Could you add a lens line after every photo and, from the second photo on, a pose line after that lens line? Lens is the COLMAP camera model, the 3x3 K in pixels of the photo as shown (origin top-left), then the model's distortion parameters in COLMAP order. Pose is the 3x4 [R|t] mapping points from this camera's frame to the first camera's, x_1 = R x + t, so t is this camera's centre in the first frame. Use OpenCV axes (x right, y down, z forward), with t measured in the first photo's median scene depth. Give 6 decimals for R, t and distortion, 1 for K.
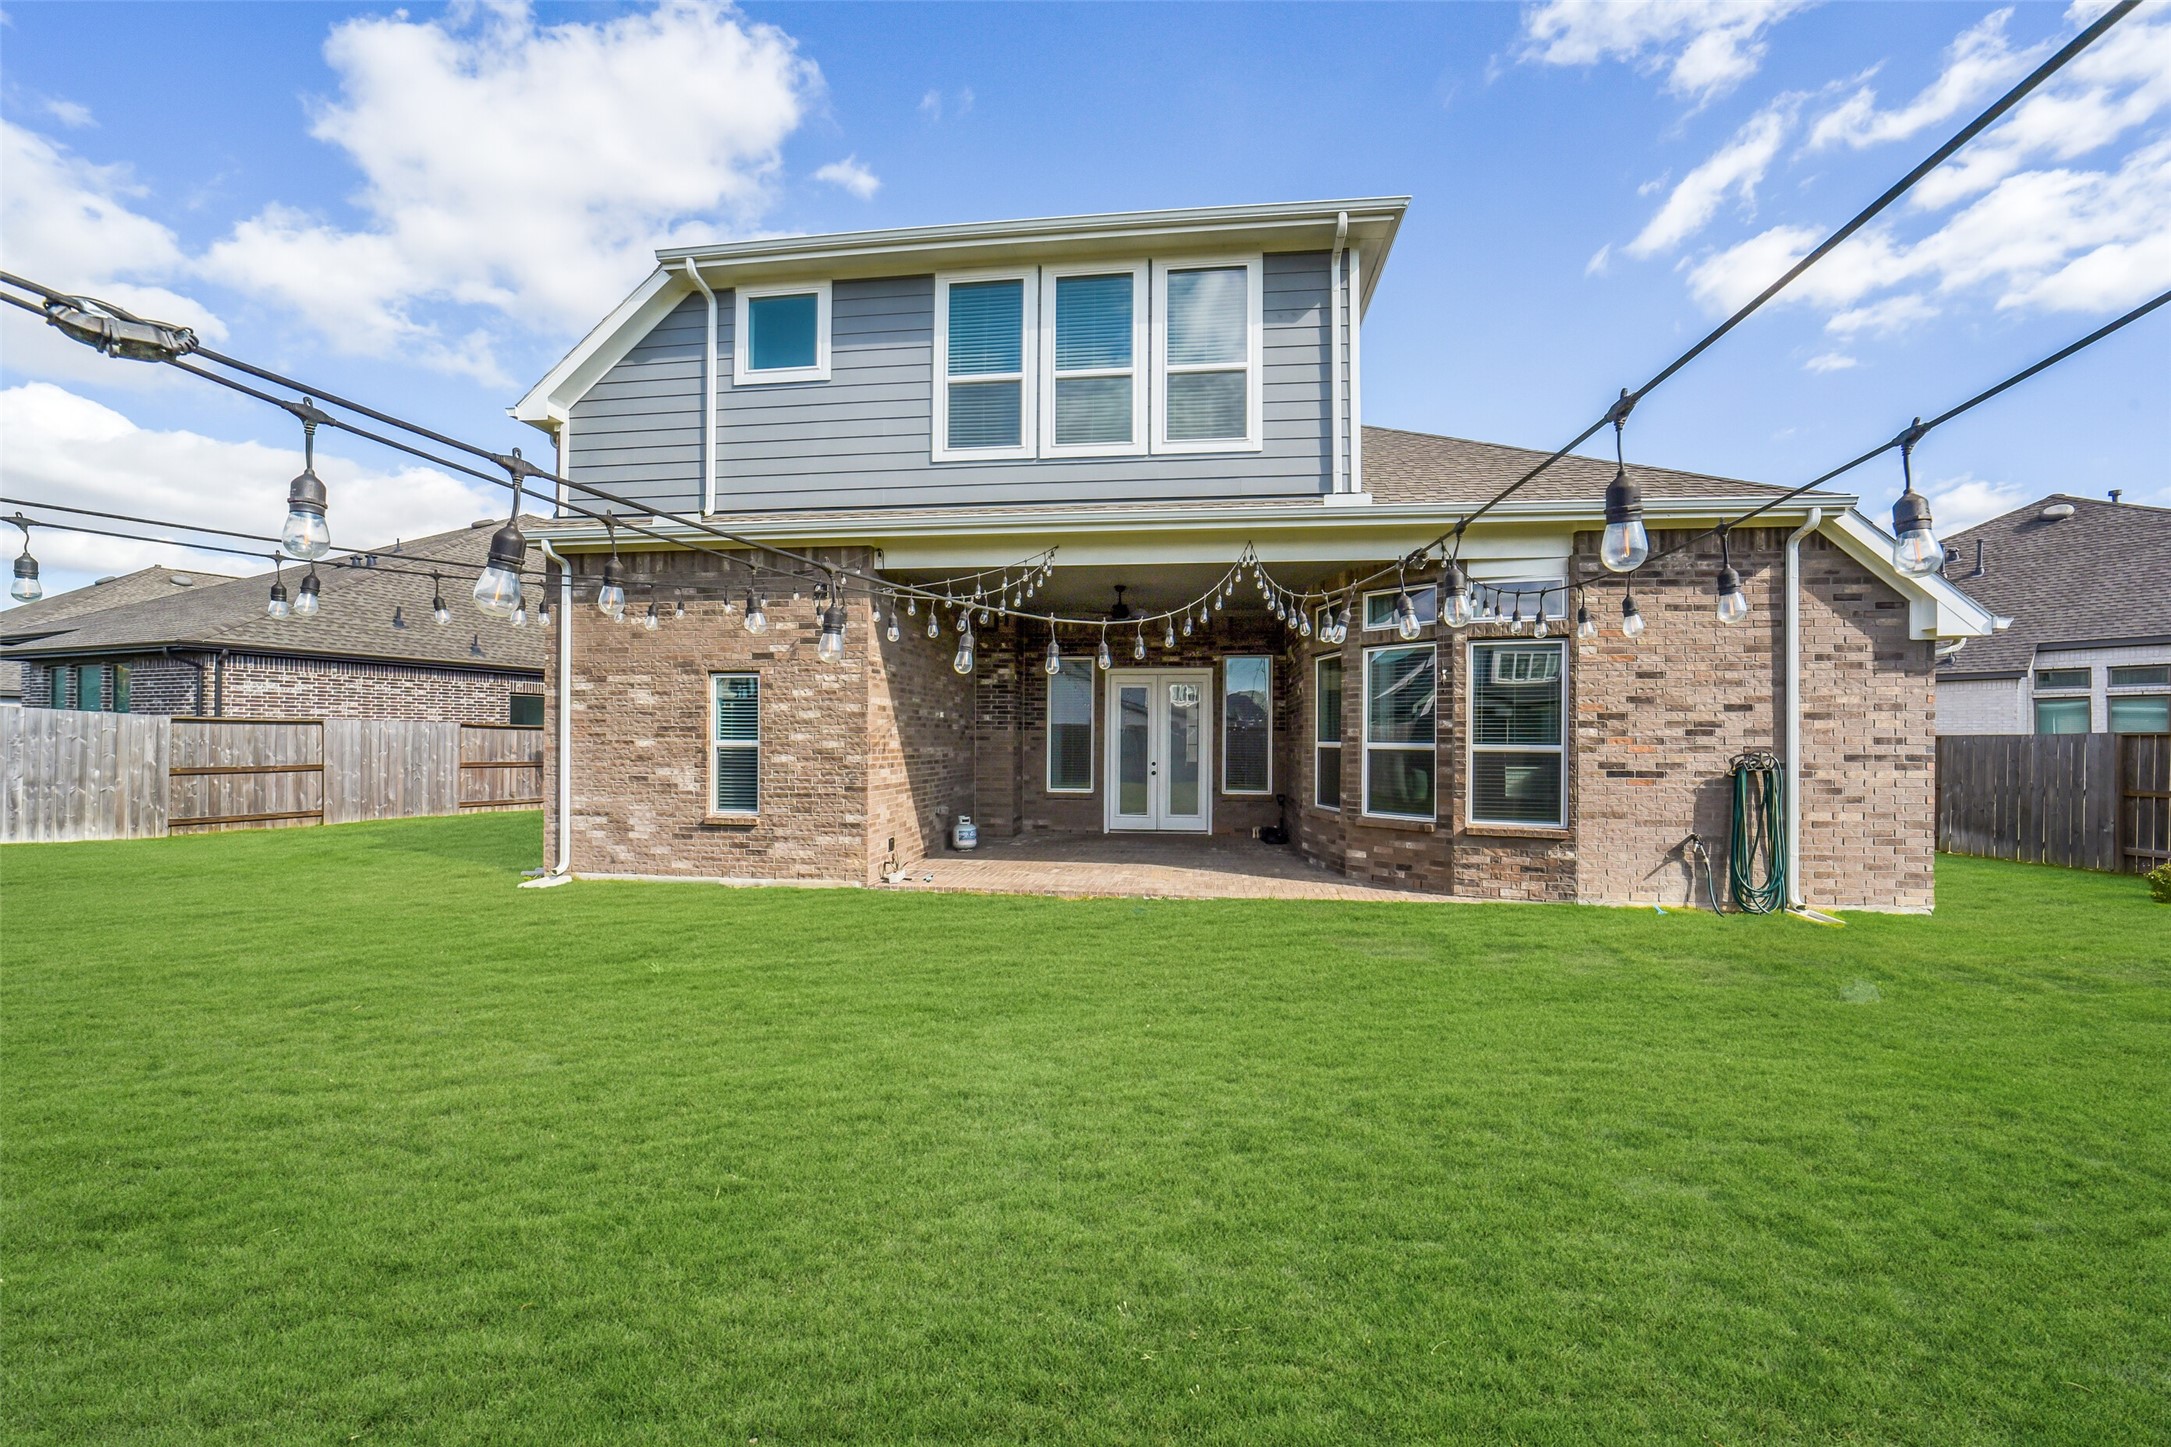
lens RADIAL K [[862.5, 0, 1098.0], [0, 862.5, 732.6], [0, 0, 1]] dist [-0.037587, 0.009039]
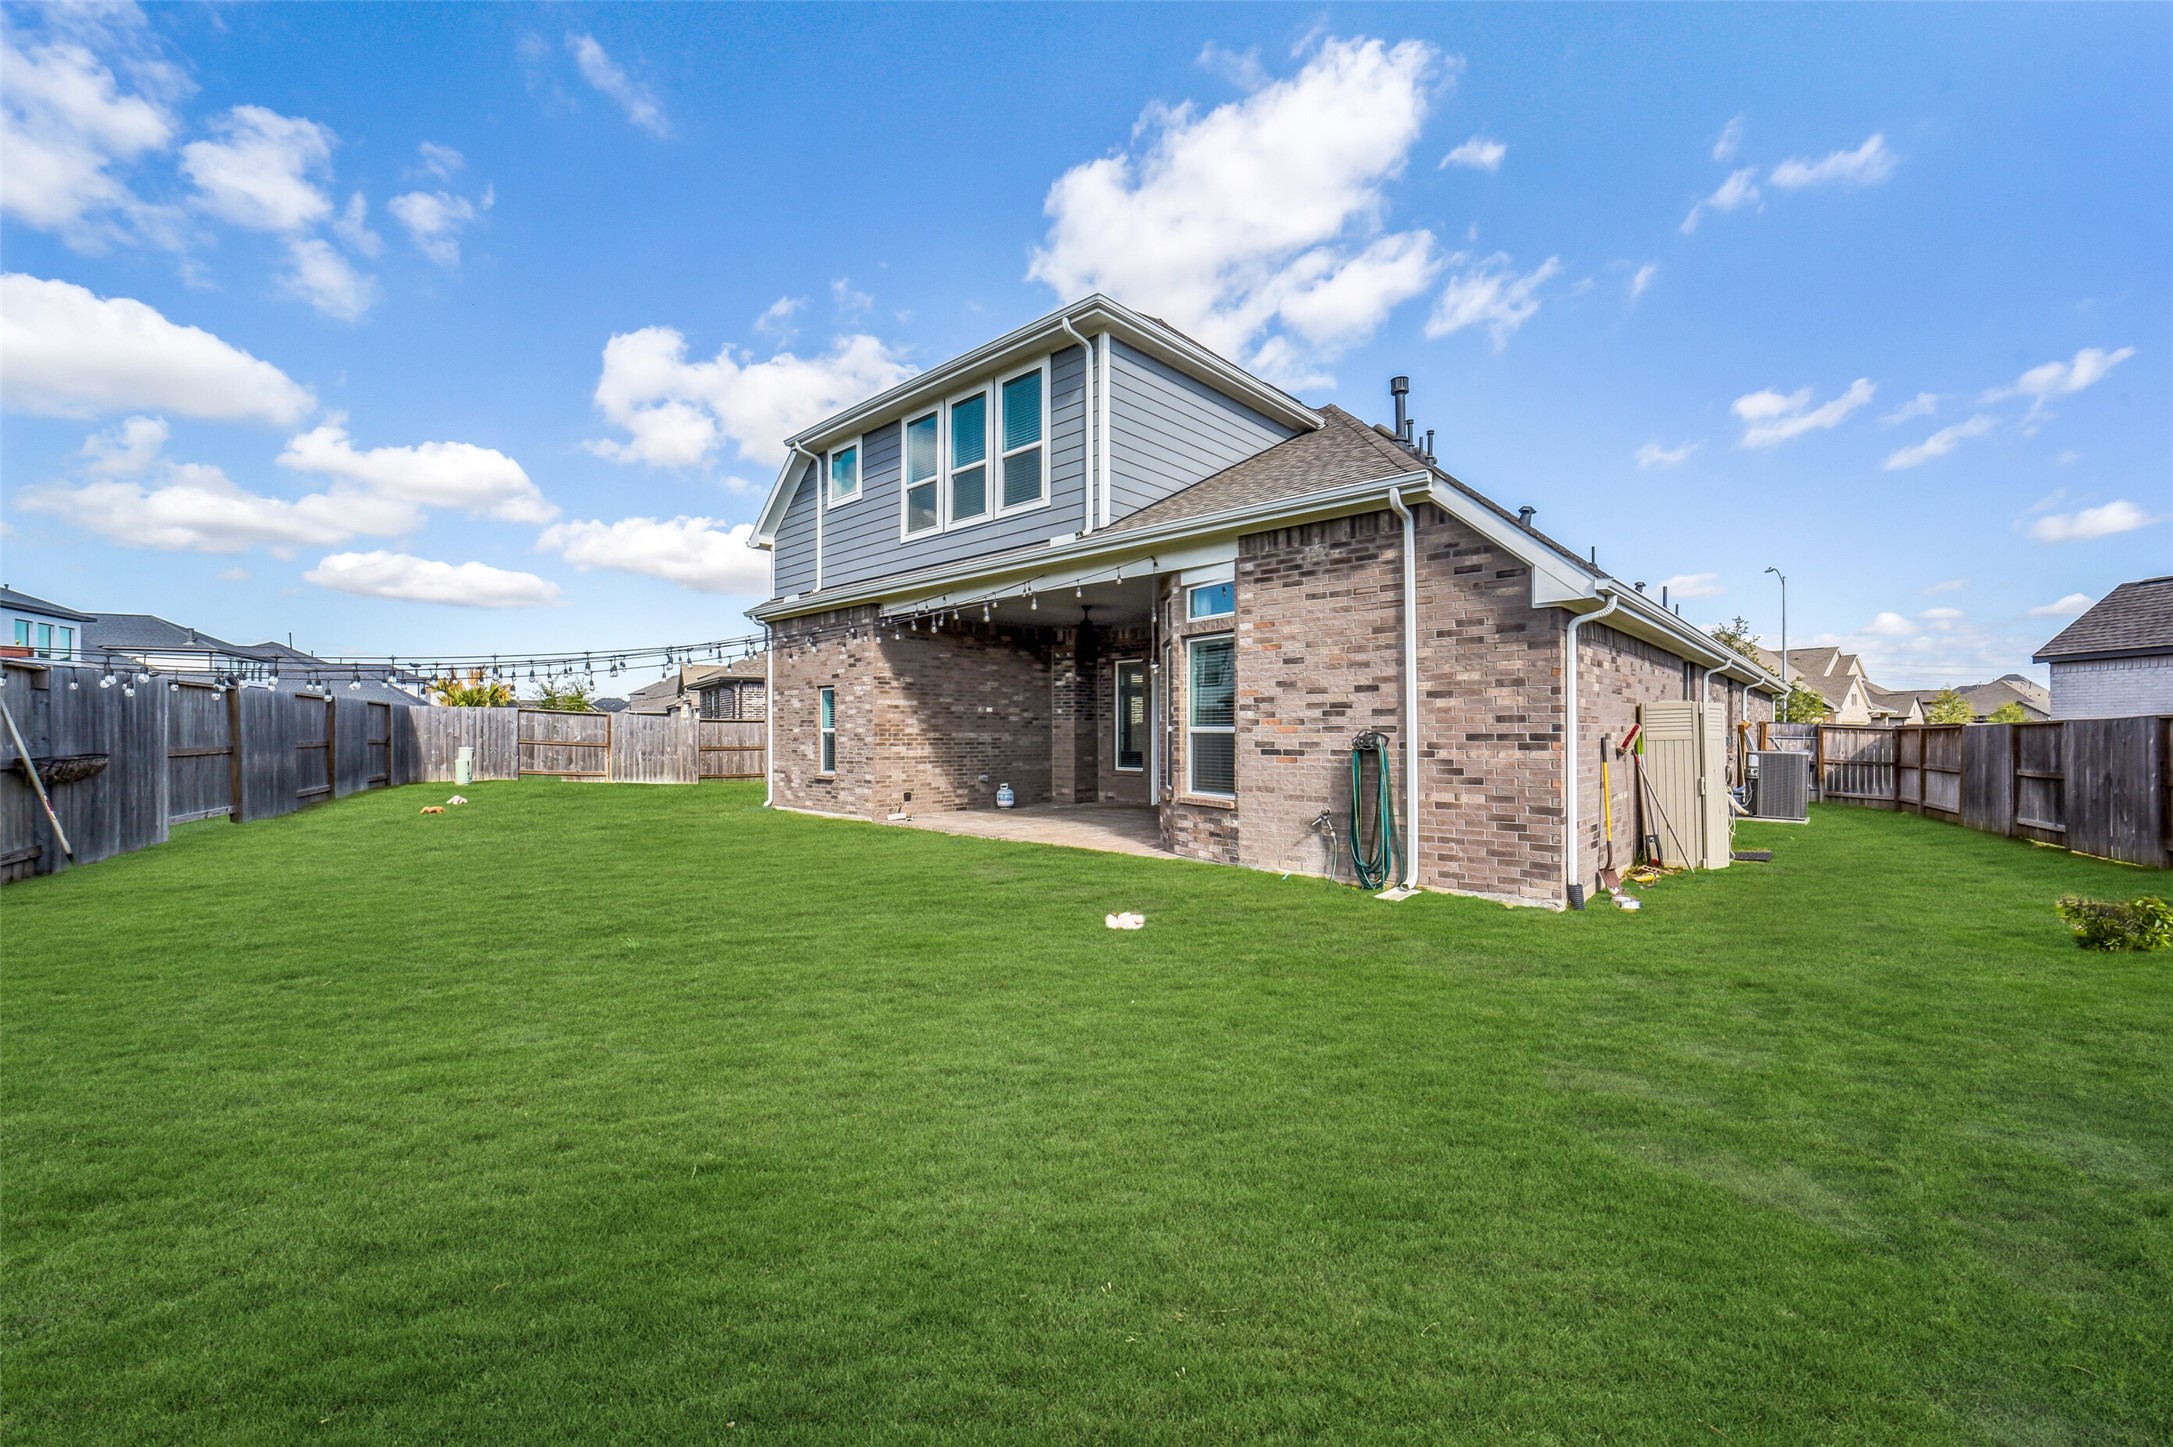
lens RADIAL K [[863.3, 0, 1099.1], [0, 863.3, 732.7], [0, 0, 1]] dist [-0.037587, 0.009039]
pose [[0.812915, -0.004380, -0.582366, 0.983698], [0.008081, 0.999960, 0.003759, 0.015781], [0.582326, -0.007762, 0.812918, -0.033868]]
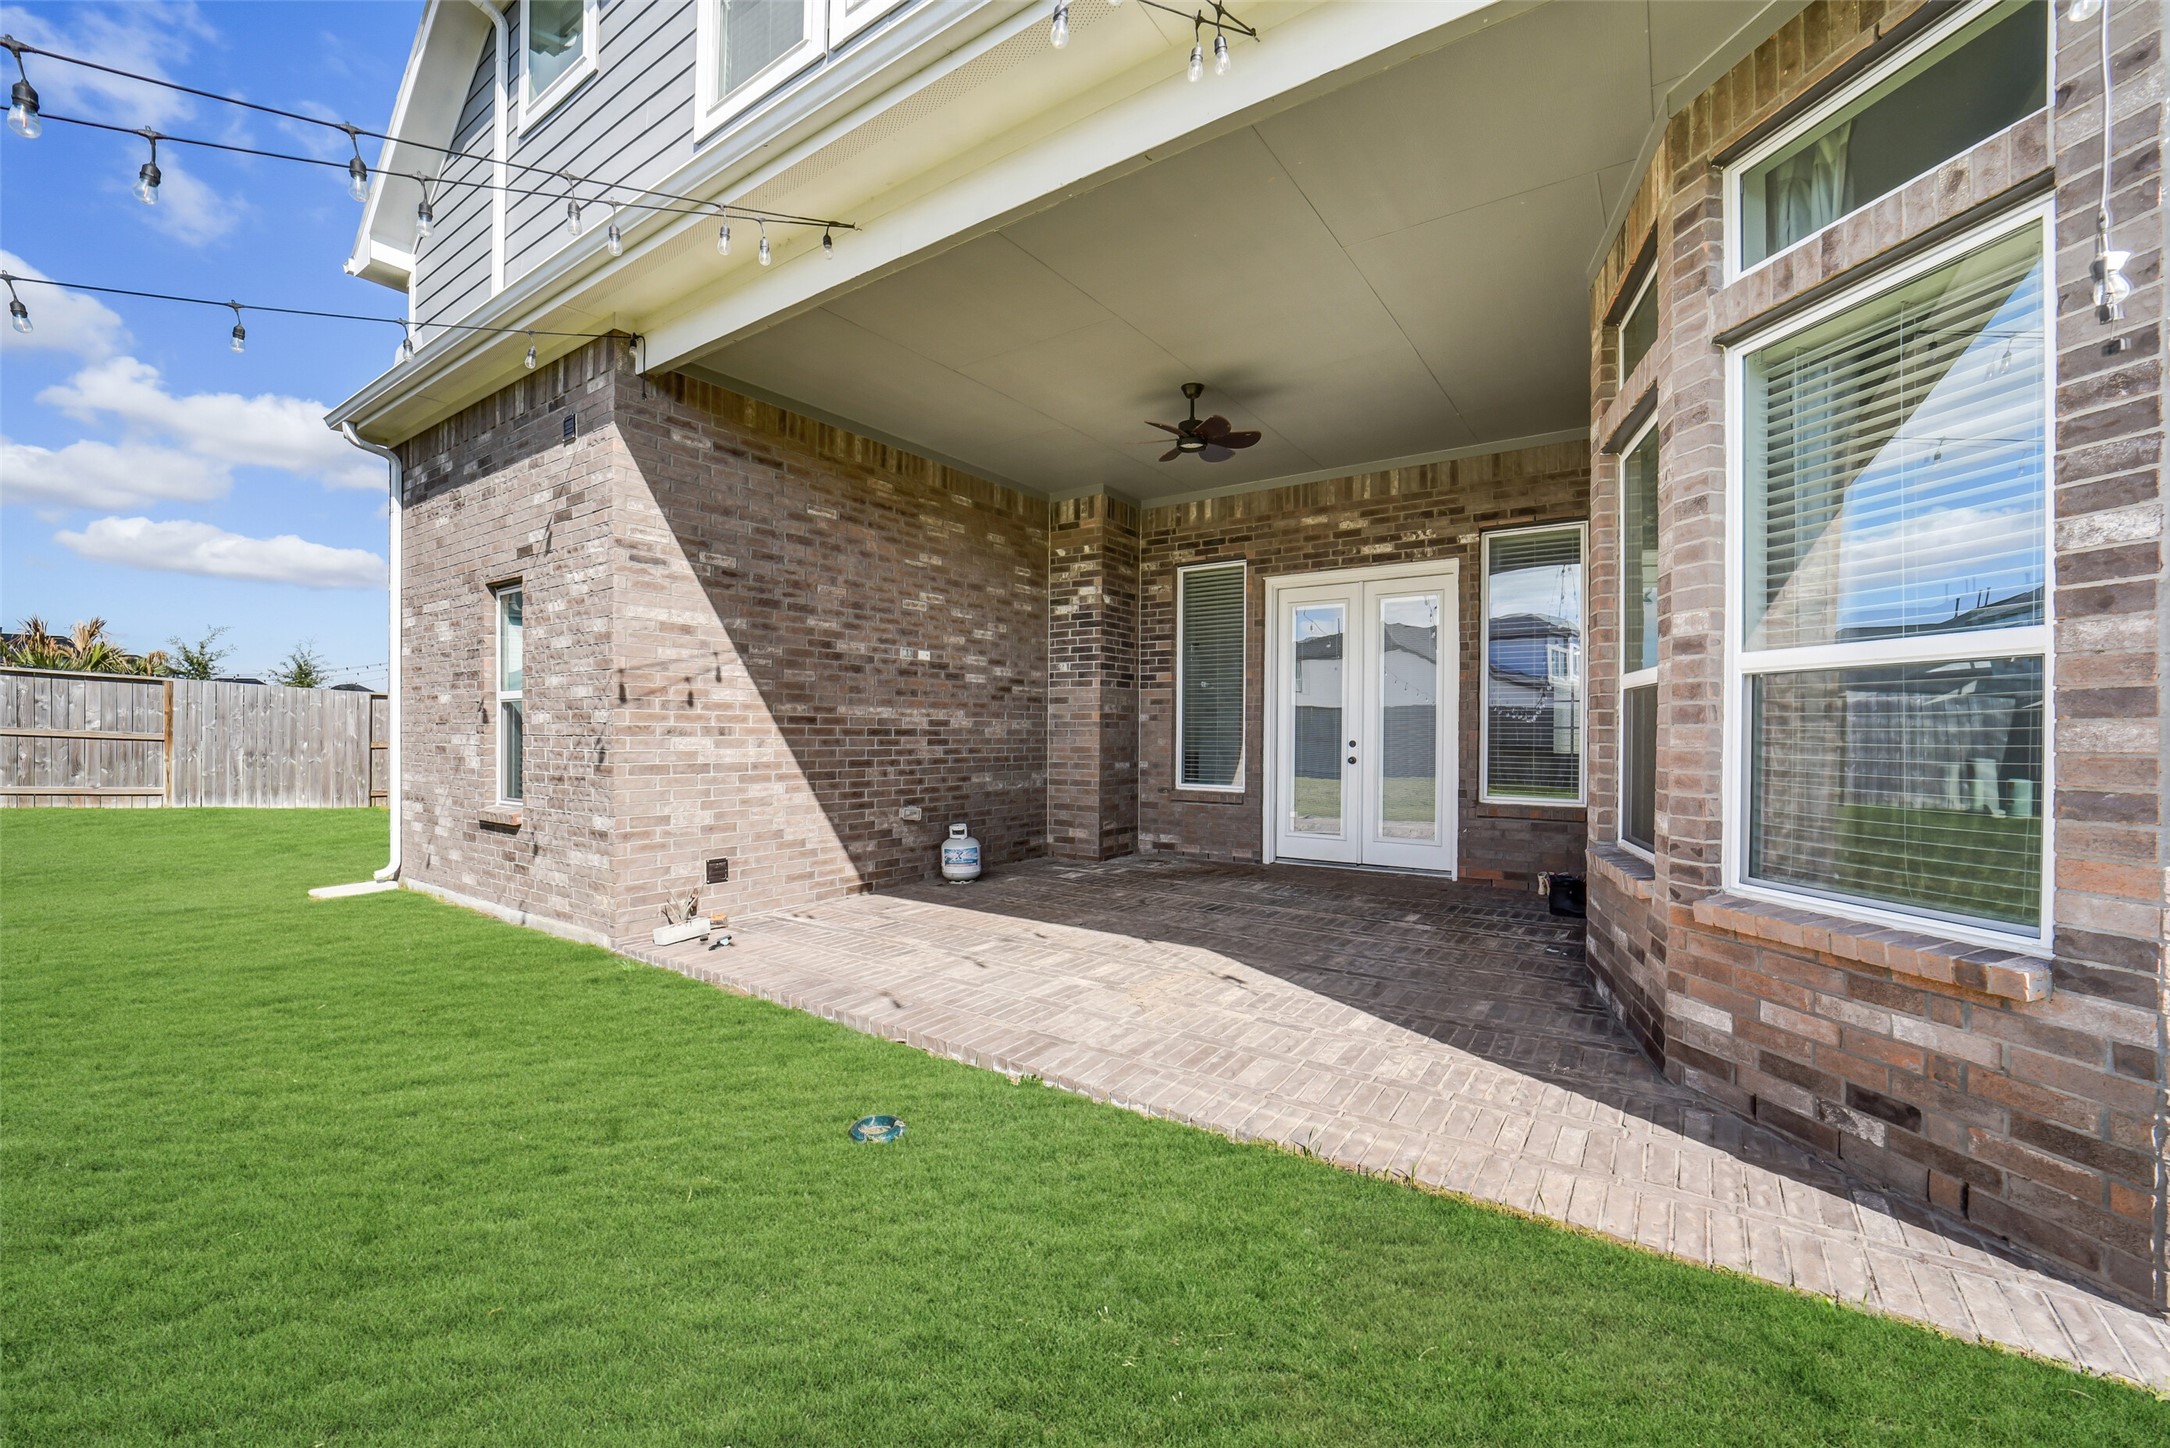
lens RADIAL K [[862.1, 0, 1097.5], [0, 862.1, 733.1], [0, 0, 1]] dist [-0.037587, 0.009039]
pose [[0.888824, -0.000001, -0.458249, 0.259985], [0.002401, 0.999986, 0.004654, 0.039939], [0.458243, -0.005237, 0.888812, 0.661255]]
